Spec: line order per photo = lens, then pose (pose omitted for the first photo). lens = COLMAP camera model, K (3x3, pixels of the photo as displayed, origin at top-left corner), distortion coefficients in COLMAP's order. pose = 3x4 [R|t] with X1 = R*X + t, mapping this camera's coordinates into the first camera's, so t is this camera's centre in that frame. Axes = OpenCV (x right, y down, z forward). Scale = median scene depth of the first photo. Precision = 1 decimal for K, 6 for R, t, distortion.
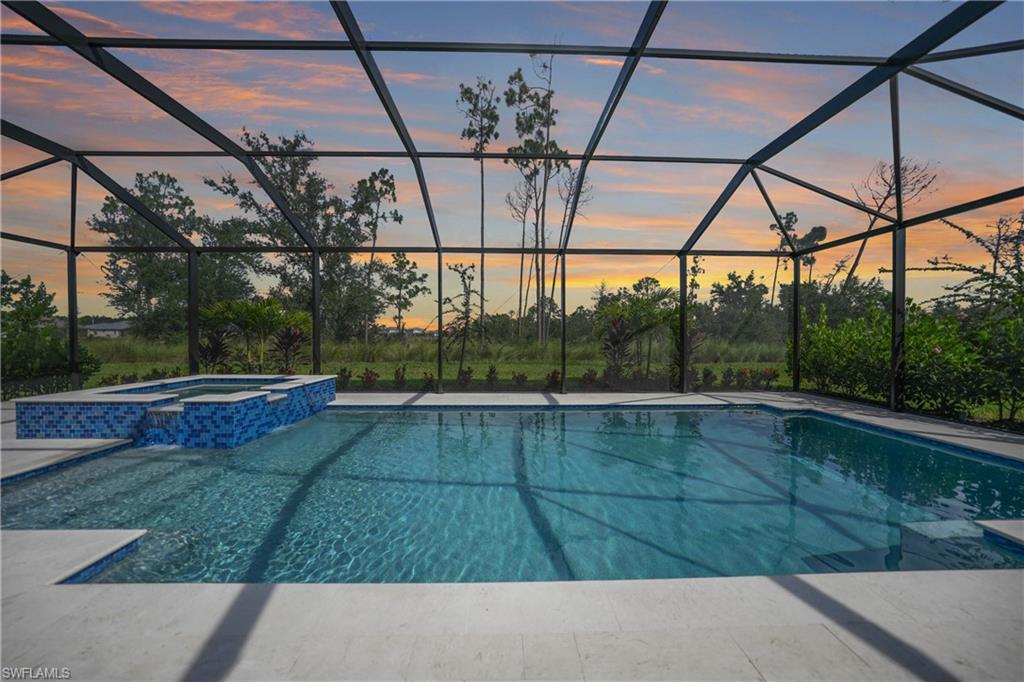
lens RADIAL K [[355.0, 0, 512.5], [0, 355.0, 343.0], [0, 0, 1]] dist [-0.021728, 0.004865]
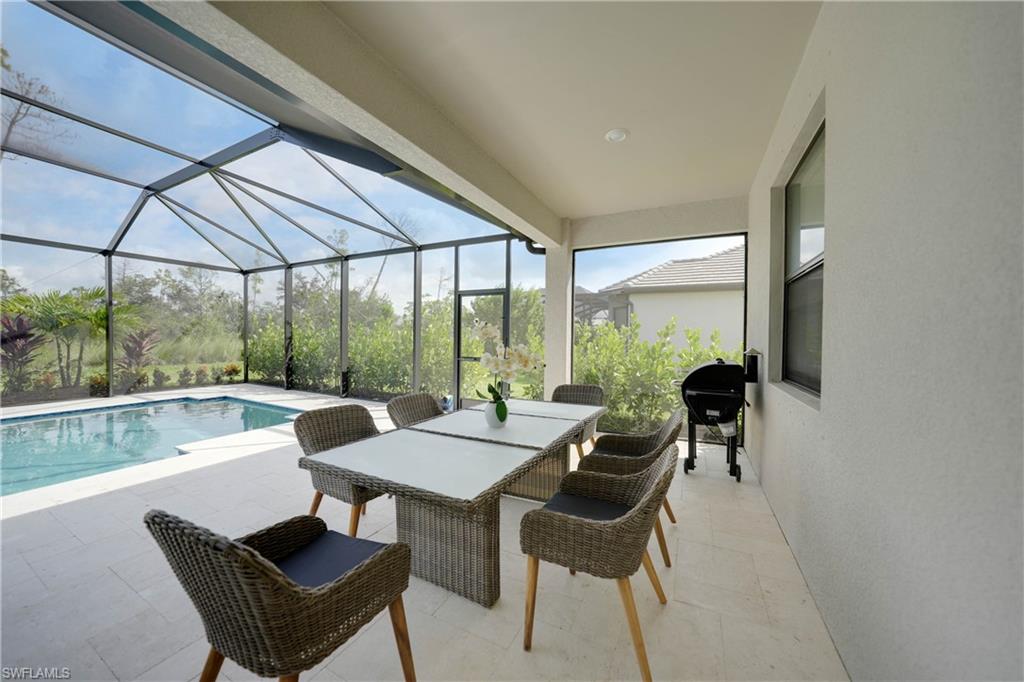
lens RADIAL K [[355.0, 0, 511.5], [0, 355.0, 342.2], [0, 0, 1]] dist [-0.021728, 0.004865]
pose [[0.482238, -0.013274, 0.875940, 0.235010], [0.008224, 0.999910, 0.010625, -0.014186], [-0.876002, 0.002080, 0.482303, -0.554701]]
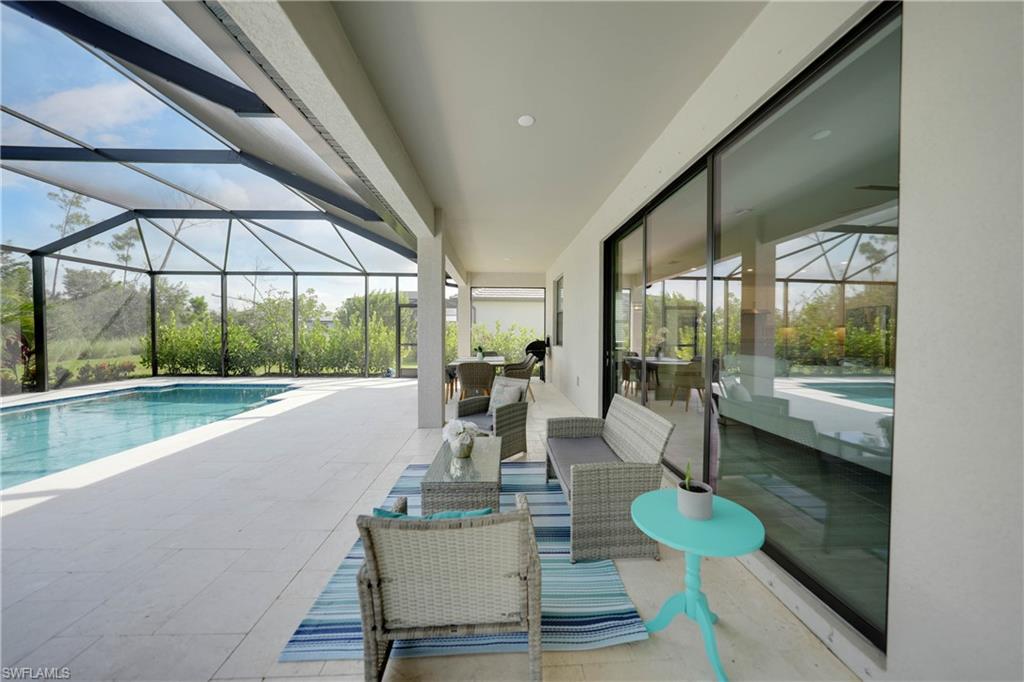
lens RADIAL K [[355.0, 0, 513.9], [0, 355.0, 336.1], [0, 0, 1]] dist [-0.021728, 0.004865]
pose [[-0.013664, -0.015509, 0.999786, -0.687031], [0.016325, 0.999743, 0.015731, -0.017054], [-0.999773, 0.016536, -0.013407, -0.446053]]
